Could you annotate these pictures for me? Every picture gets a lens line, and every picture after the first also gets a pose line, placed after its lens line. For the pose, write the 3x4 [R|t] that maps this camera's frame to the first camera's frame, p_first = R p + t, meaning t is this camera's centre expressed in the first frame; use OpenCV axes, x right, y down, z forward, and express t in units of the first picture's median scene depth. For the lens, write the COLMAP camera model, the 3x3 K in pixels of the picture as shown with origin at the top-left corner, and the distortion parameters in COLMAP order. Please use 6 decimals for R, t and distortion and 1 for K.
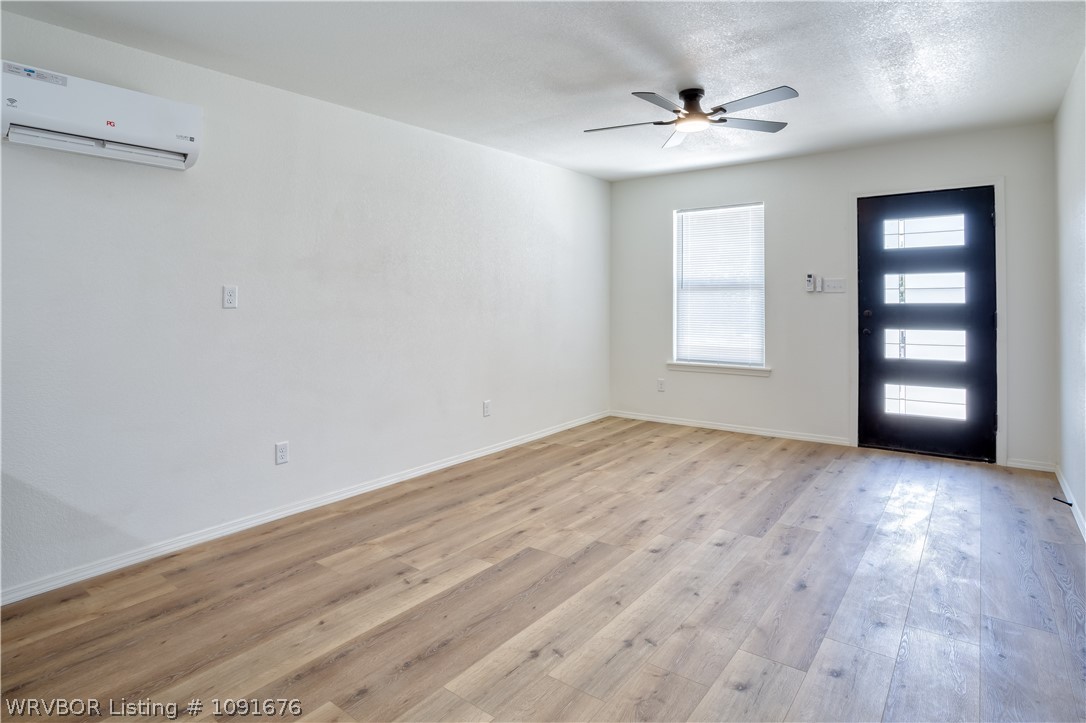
lens RADIAL K [[592.1, 0, 524.2], [0, 592.1, 295.7], [0, 0, 1]] dist [-0.072116, 0.041808]
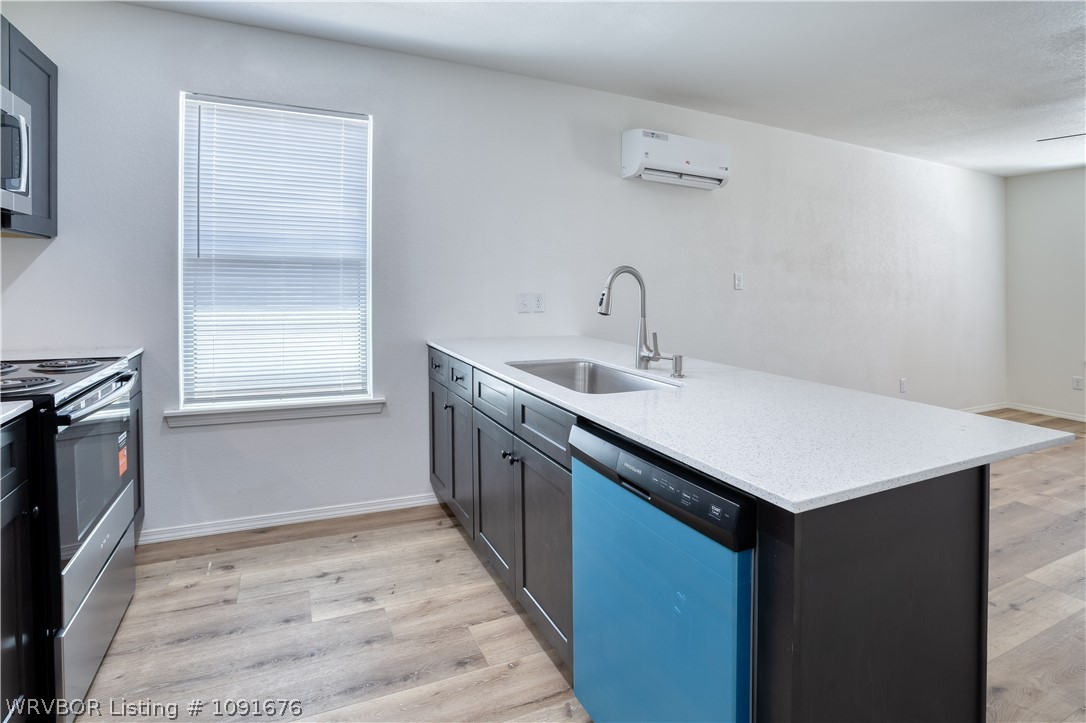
lens RADIAL K [[556.3, 0, 506.2], [0, 556.3, 279.7], [0, 0, 1]] dist [-0.056172, 0.015865]
pose [[0.895868, 0.028672, -0.443394, -0.377500], [-0.030416, 0.999532, 0.003180, 0.008487], [0.443278, 0.010638, 0.896321, -0.358561]]
